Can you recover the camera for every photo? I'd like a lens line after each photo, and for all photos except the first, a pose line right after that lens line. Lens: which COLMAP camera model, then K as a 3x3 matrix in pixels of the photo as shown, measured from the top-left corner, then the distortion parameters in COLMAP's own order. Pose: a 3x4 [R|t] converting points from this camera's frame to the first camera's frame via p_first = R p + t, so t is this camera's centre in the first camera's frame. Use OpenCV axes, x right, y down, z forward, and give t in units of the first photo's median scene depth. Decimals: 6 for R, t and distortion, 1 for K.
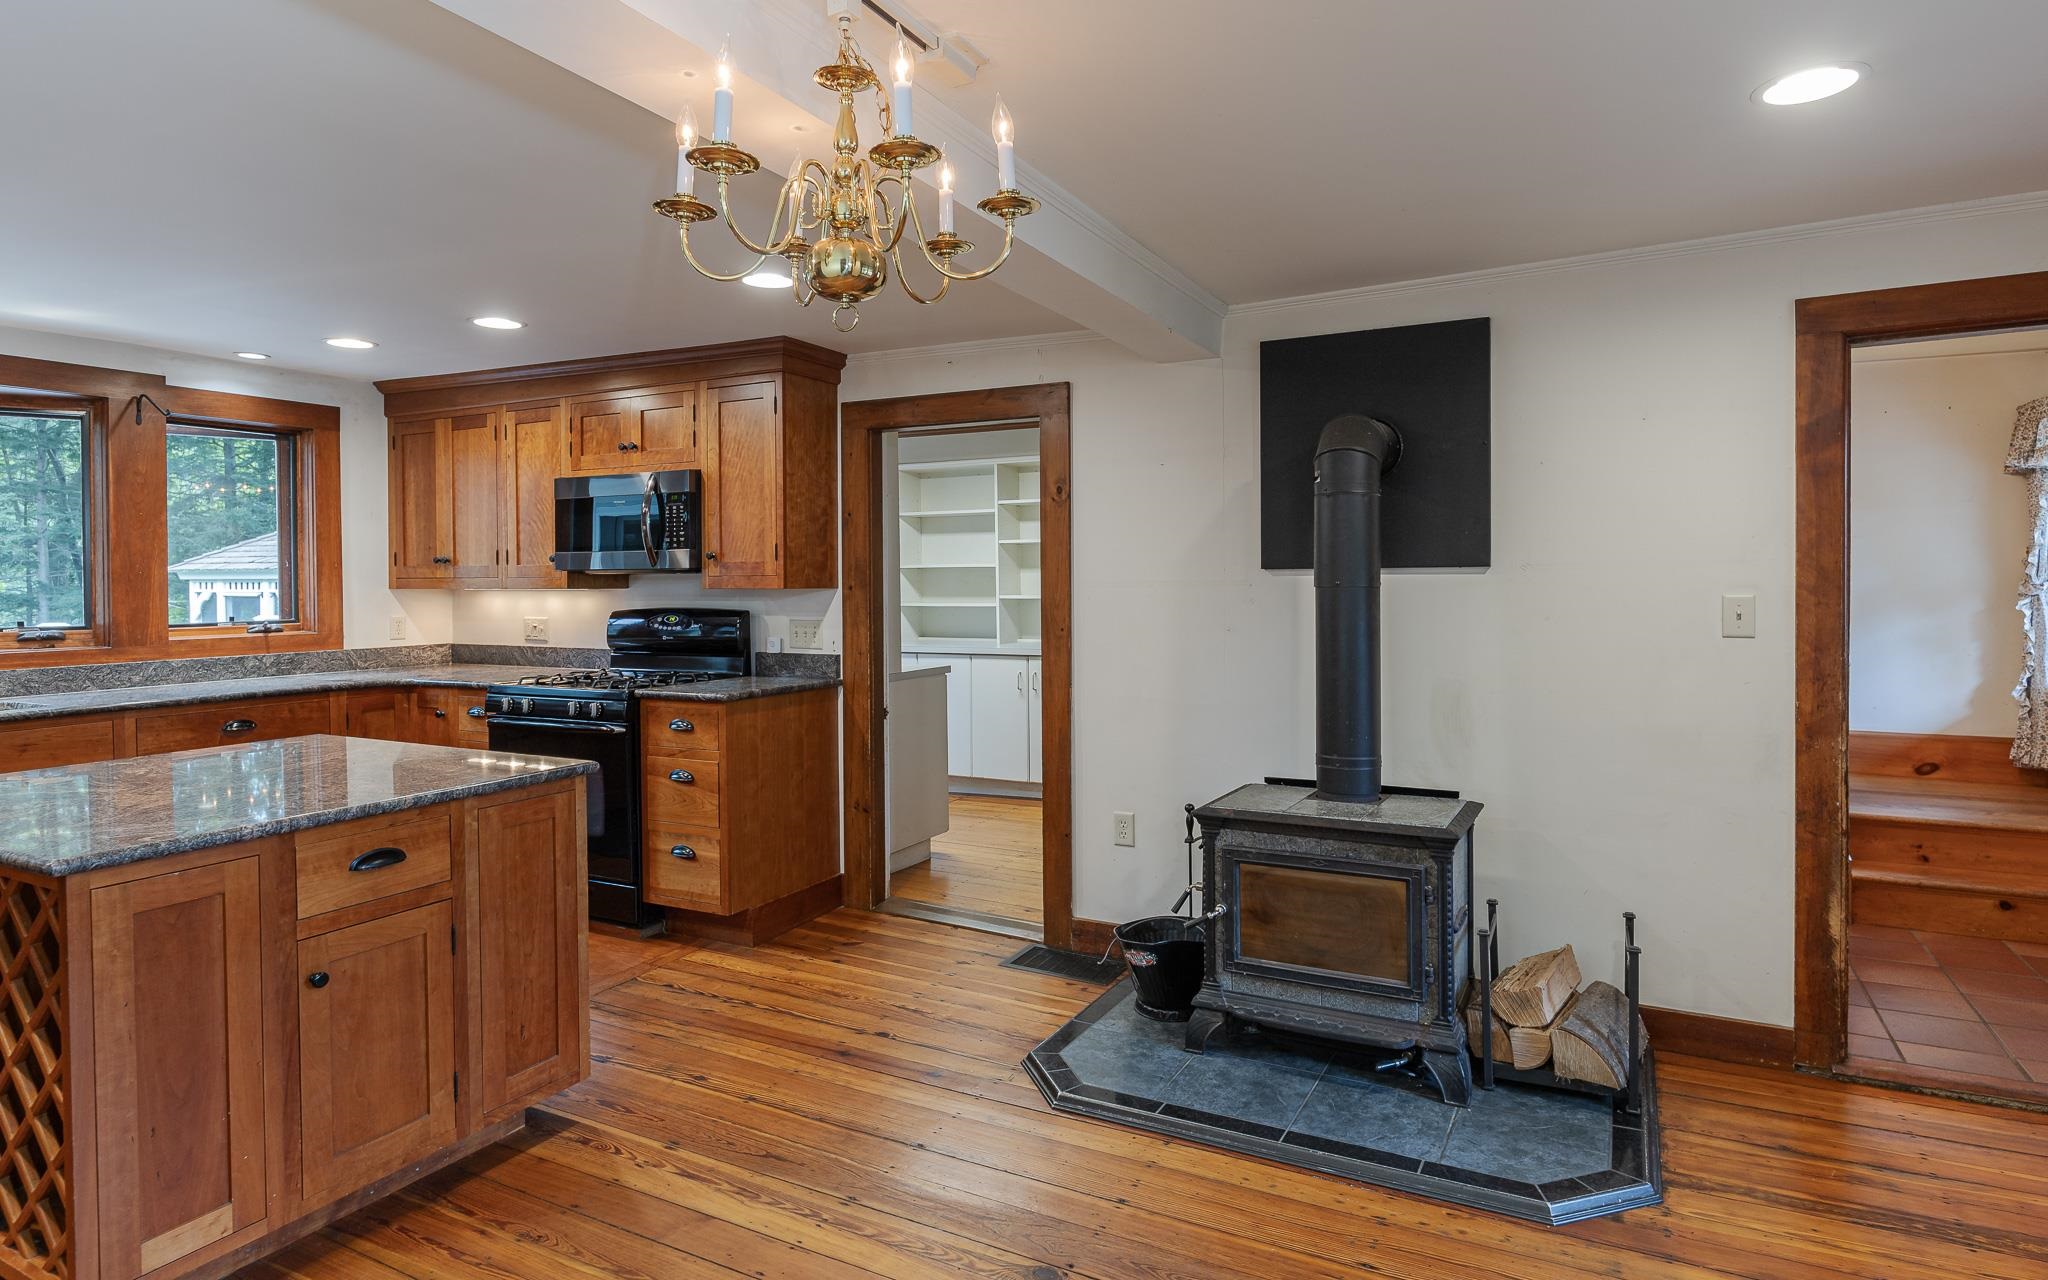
lens RADIAL K [[1111.1, 0, 1027.0], [0, 1111.1, 600.8], [0, 0, 1]] dist [0.001298, -0.000520]
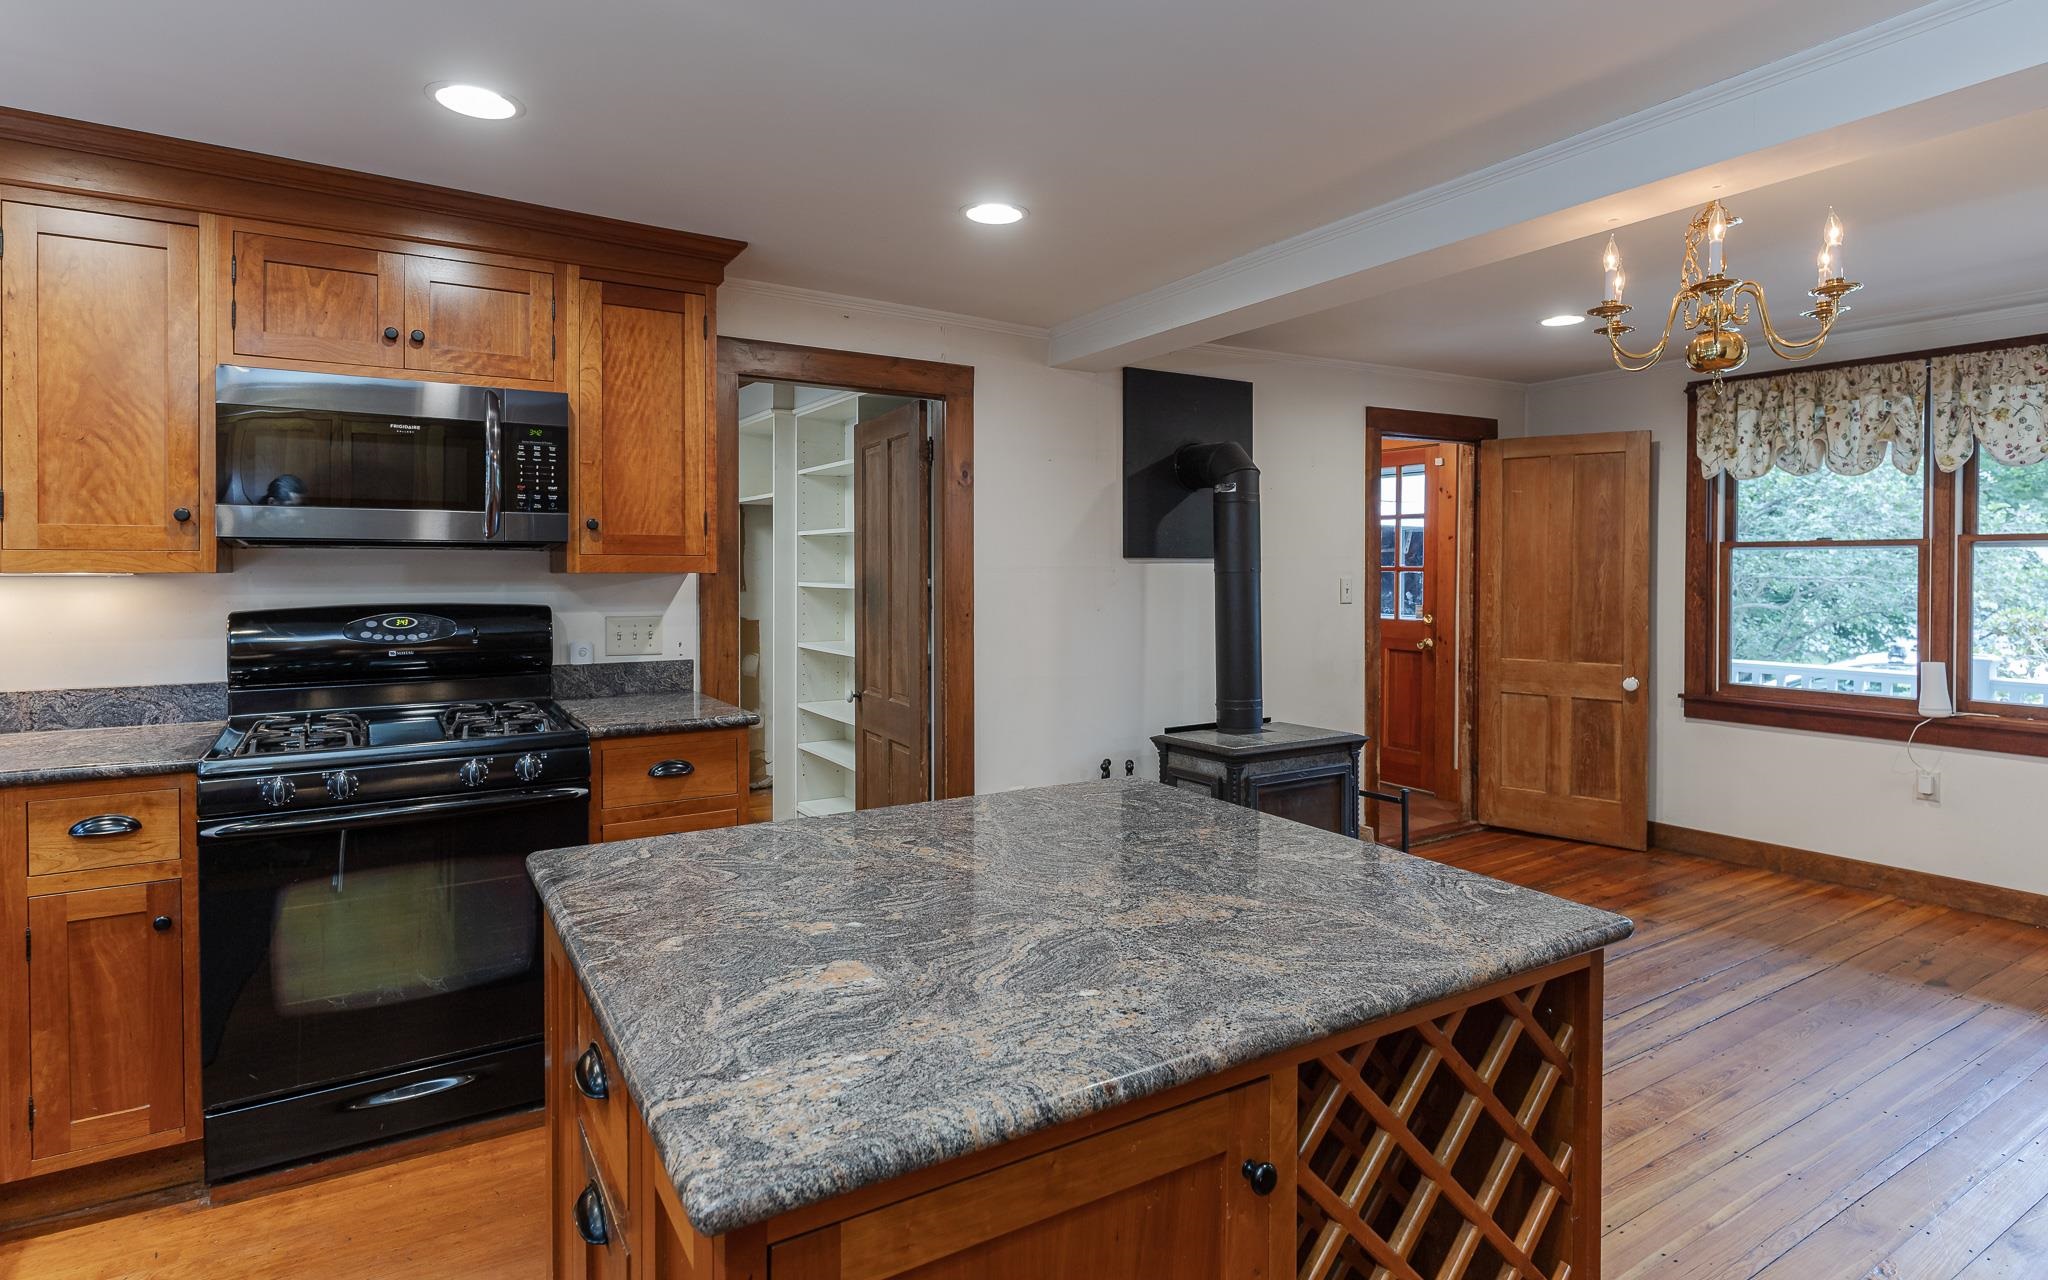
lens RADIAL K [[1111.1, 0, 1027.0], [0, 1111.1, 600.8], [0, 0, 1]] dist [0.001298, -0.000520]
pose [[0.494332, -0.018060, 0.869085, -0.775379], [0.011156, 0.999834, 0.014431, -0.000767], [-0.869201, 0.002561, 0.494452, 0.443952]]
